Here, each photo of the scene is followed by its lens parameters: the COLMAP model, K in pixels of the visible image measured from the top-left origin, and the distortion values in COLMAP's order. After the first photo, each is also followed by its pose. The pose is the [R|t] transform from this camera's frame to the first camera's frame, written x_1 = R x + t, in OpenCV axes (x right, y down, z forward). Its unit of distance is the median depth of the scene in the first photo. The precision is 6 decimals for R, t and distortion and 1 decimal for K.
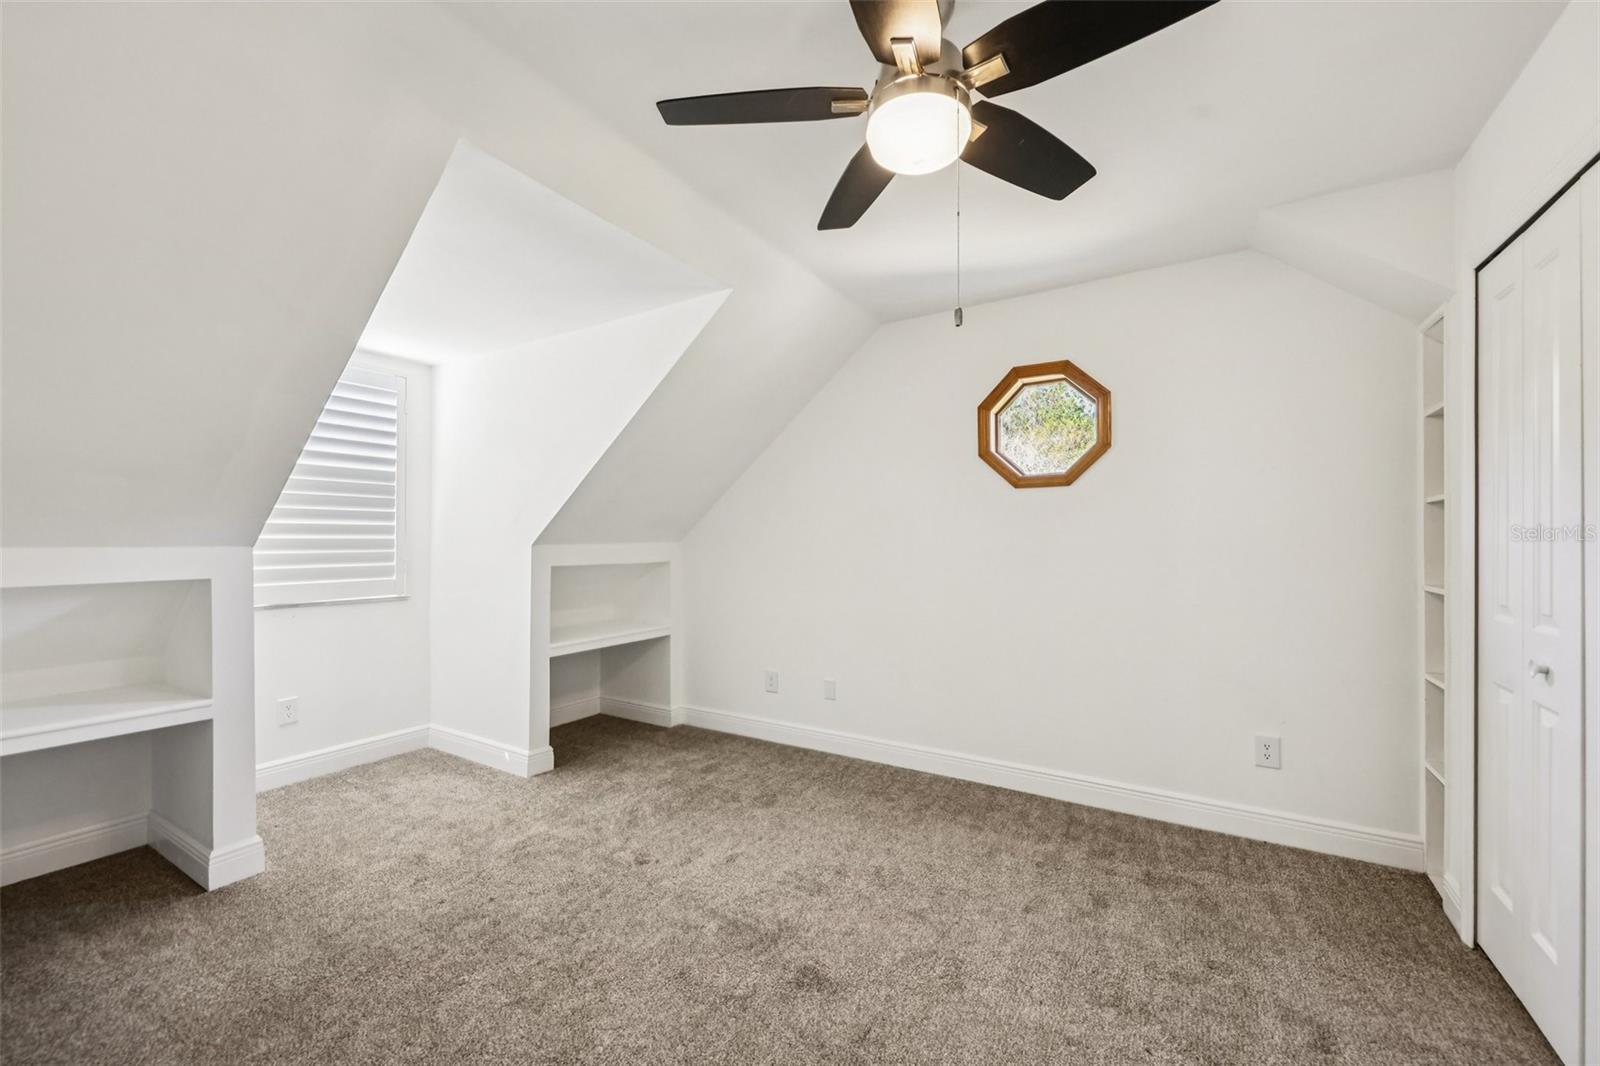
lens RADIAL K [[633.2, 0, 797.8], [0, 633.2, 535.8], [0, 0, 1]] dist [0.013014, -0.001361]
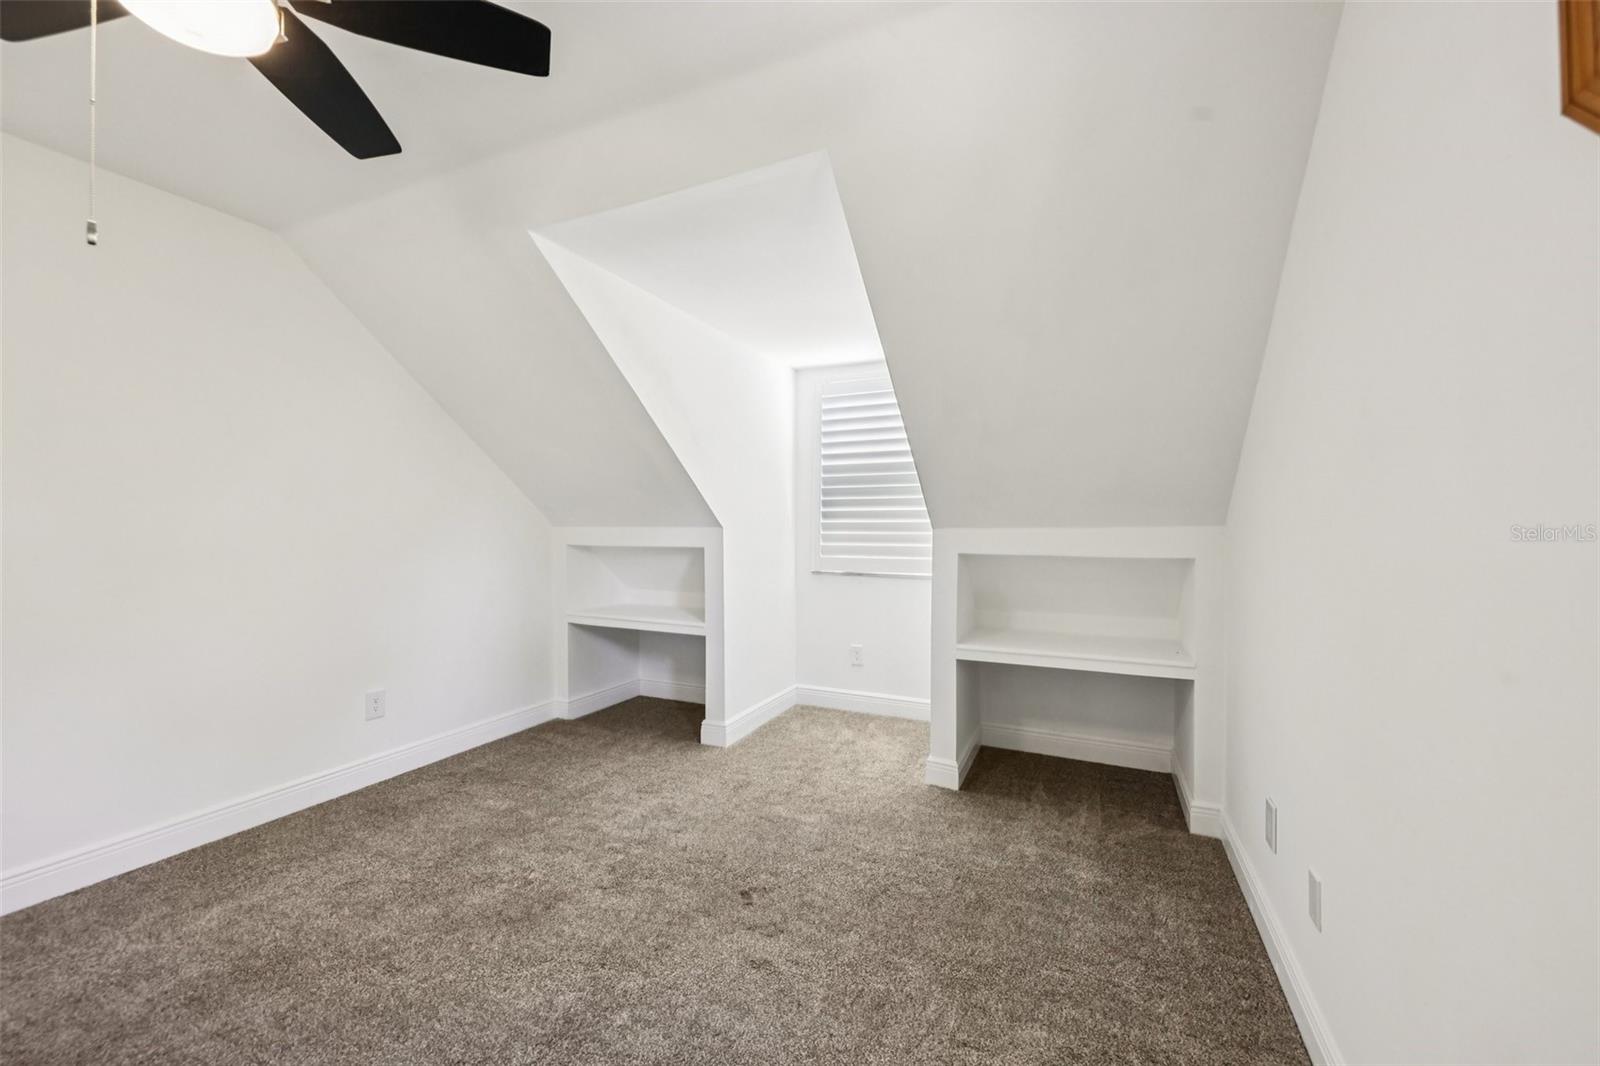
lens RADIAL K [[633.2, 0, 797.1], [0, 633.2, 531.4], [0, 0, 1]] dist [0.013014, -0.001361]
pose [[0.121957, 0.011975, -0.992463, 0.459037], [0.005560, 0.999903, 0.012748, 0.005821], [0.992520, -0.007073, 0.121878, 0.718825]]
